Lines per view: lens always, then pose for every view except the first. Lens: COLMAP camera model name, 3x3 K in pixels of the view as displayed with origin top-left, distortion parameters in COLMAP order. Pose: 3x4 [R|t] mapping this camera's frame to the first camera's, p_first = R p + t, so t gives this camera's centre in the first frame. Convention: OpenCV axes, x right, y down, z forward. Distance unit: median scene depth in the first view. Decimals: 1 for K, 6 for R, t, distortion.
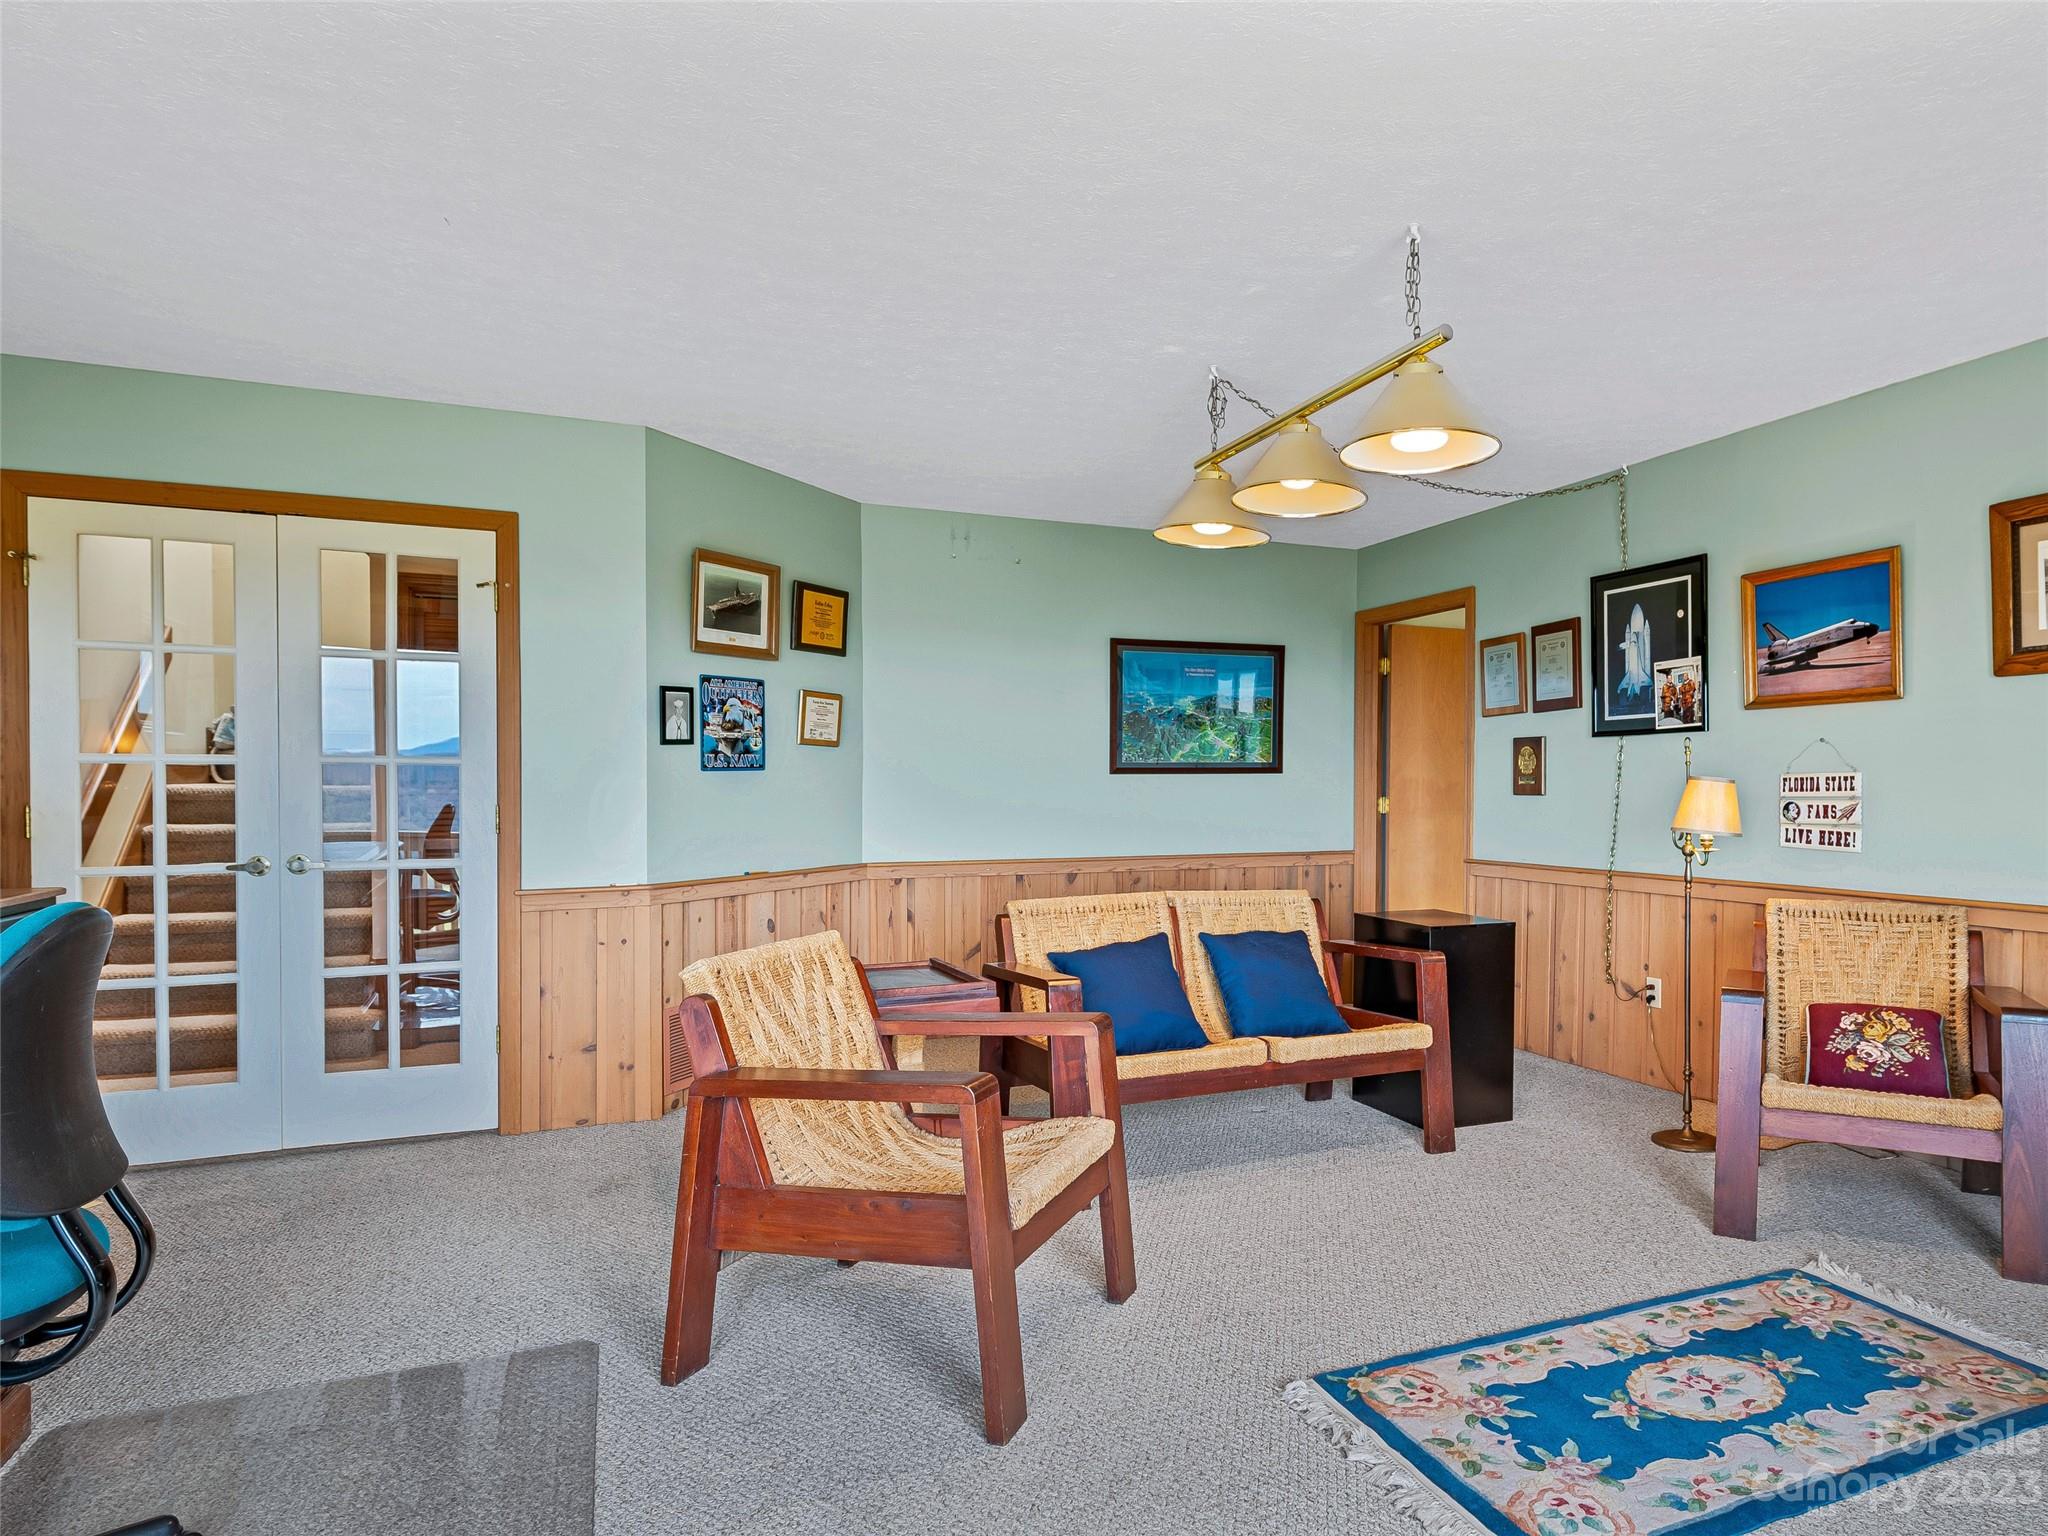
lens RADIAL K [[1134.9, 0, 1027.6], [0, 1134.9, 785.8], [0, 0, 1]] dist [-0.003047, -0.000435]
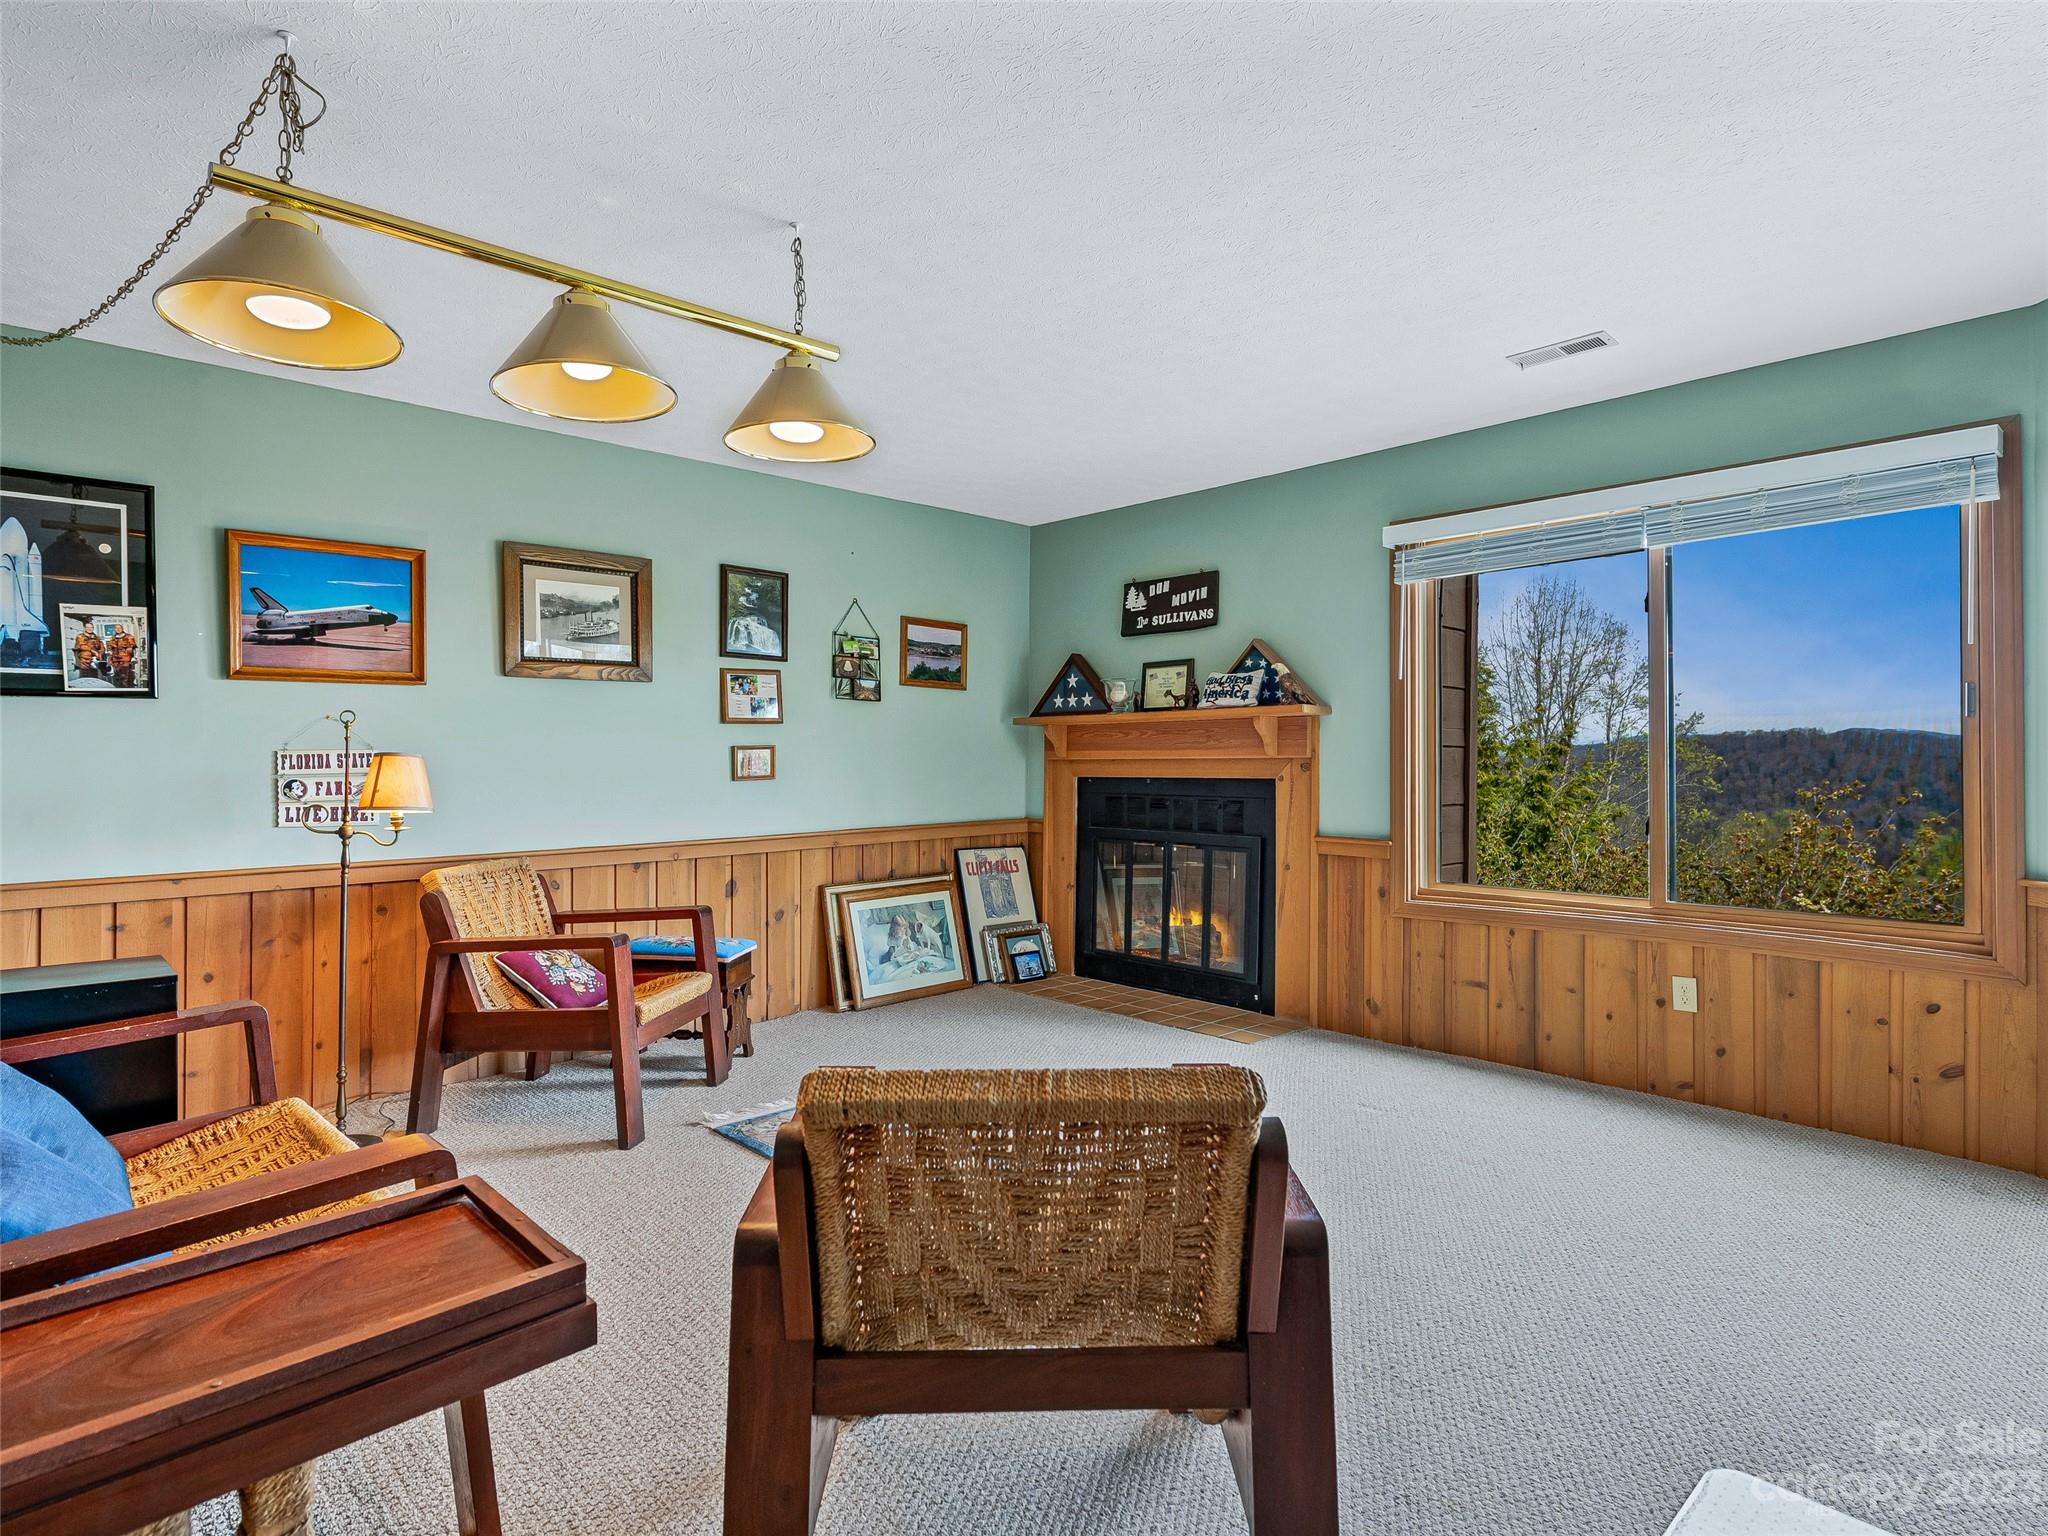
lens RADIAL K [[1052.6, 0, 1025.5], [0, 1052.6, 749.7], [0, 0, 1]] dist [-0.002557, -0.002092]
pose [[-0.400309, 0.005680, 0.916362, -0.396247], [0.005510, 0.999978, -0.003791, -0.004588], [-0.916364, 0.003531, -0.400332, 0.783775]]
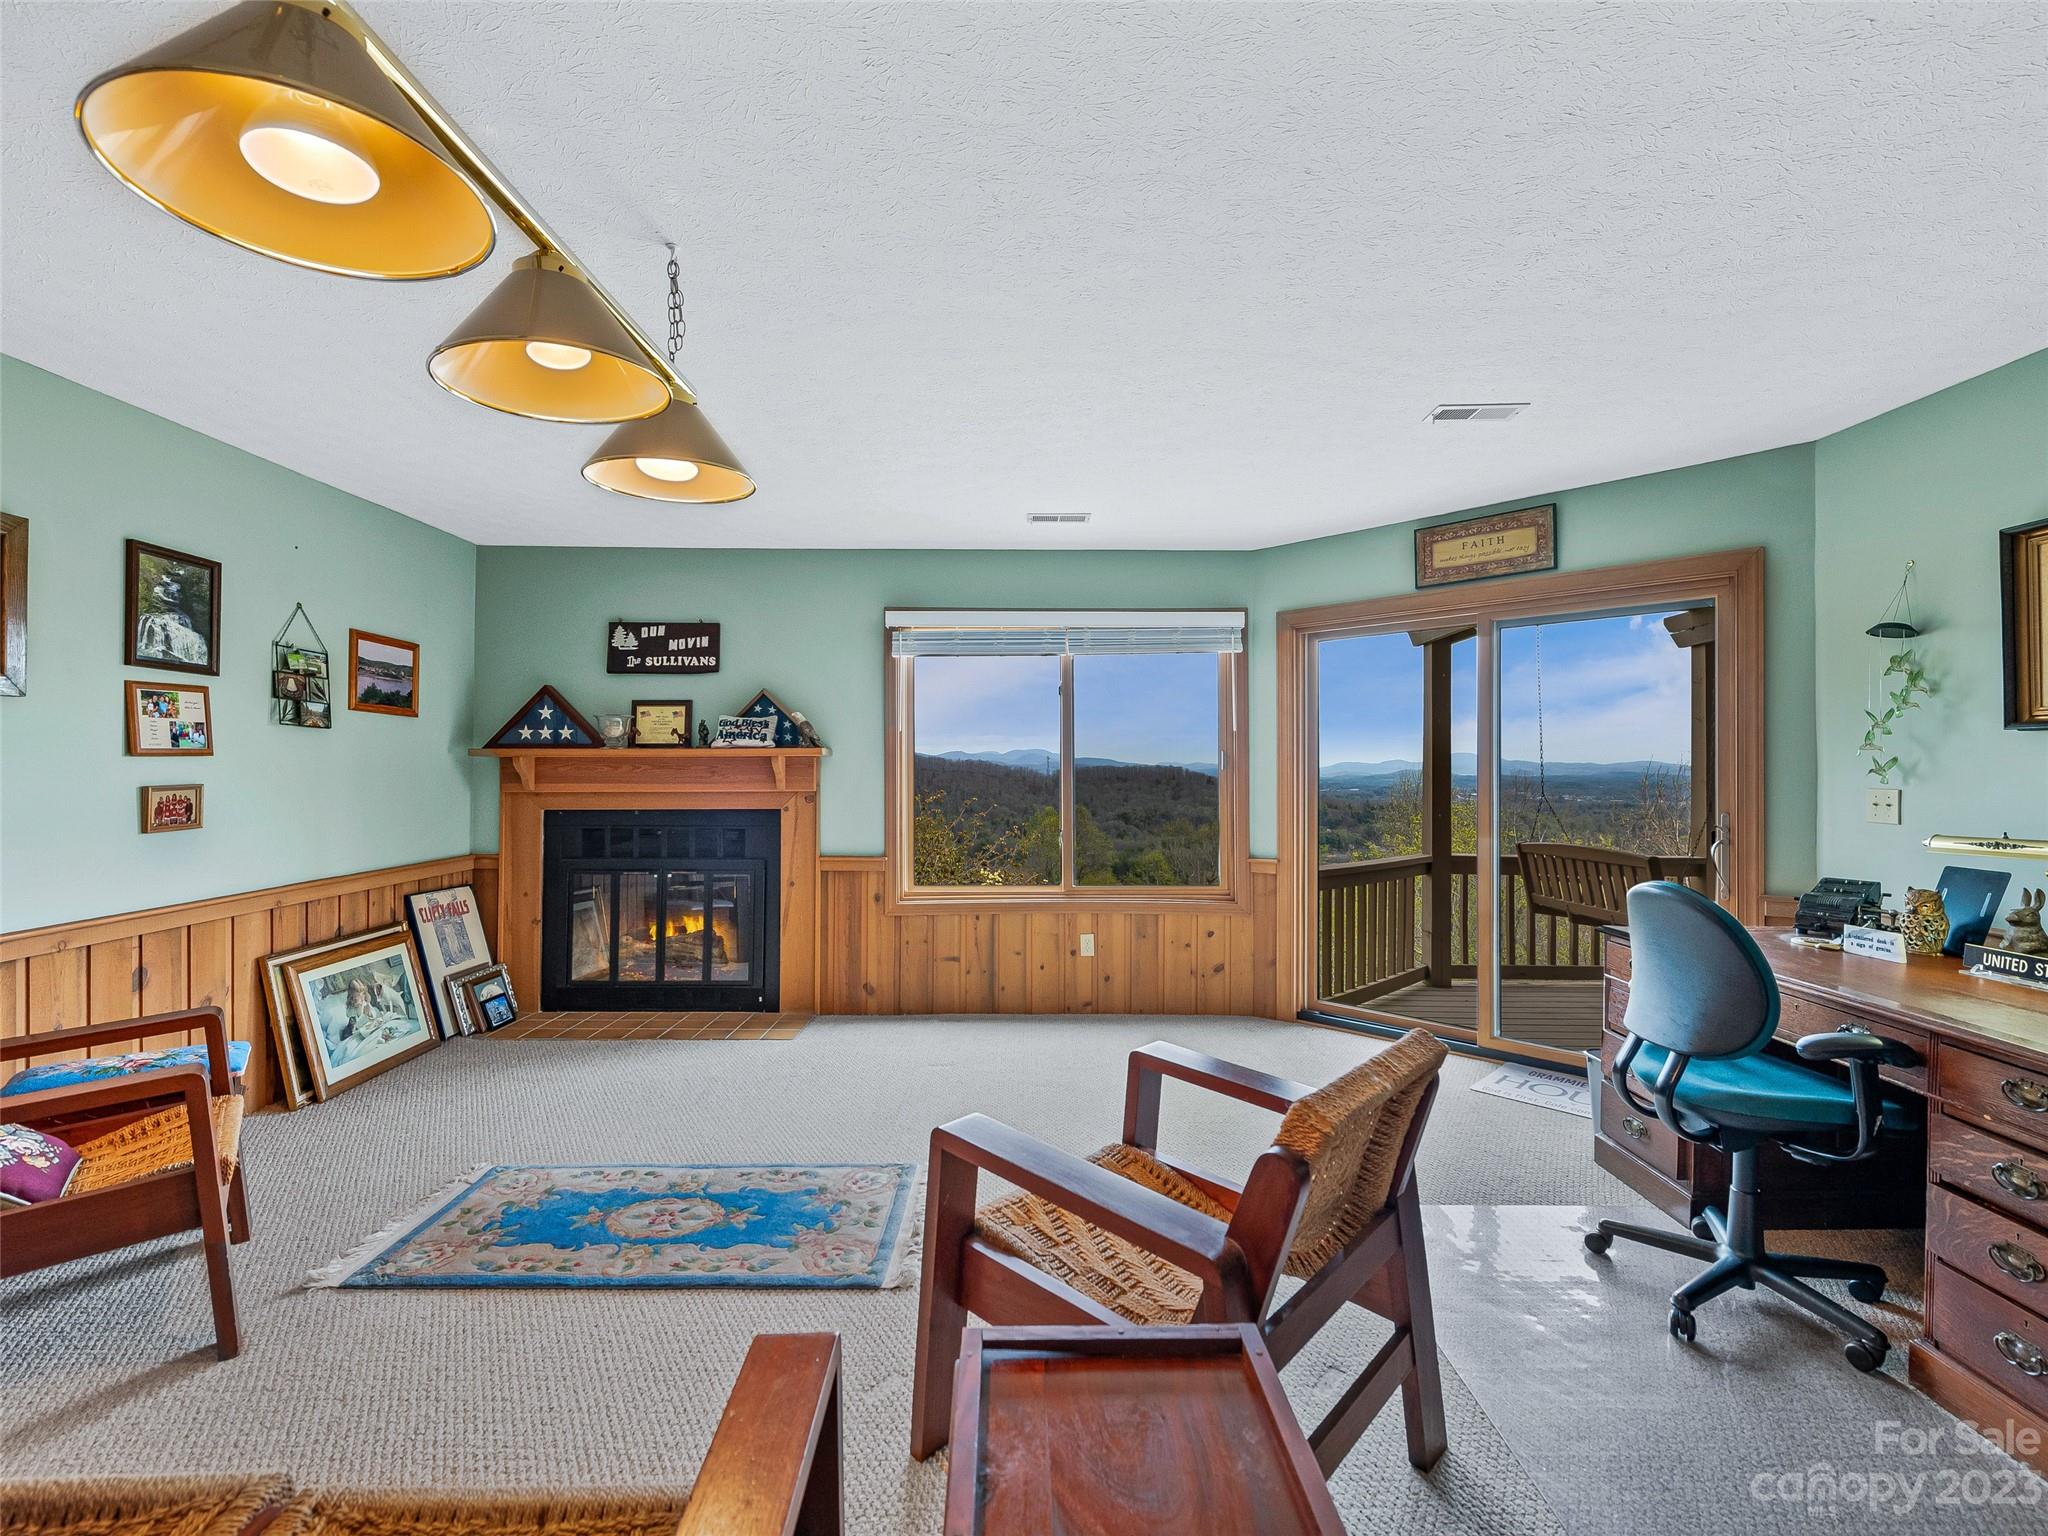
lens RADIAL K [[895.9, 0, 1016.9], [0, 895.9, 766.6], [0, 0, 1]] dist [-0.004349, -0.001211]
pose [[-0.937964, -0.002701, 0.346722, -0.128318], [-0.002052, 0.999995, 0.002240, -0.033984], [-0.346727, 0.001390, -0.937965, 1.045900]]
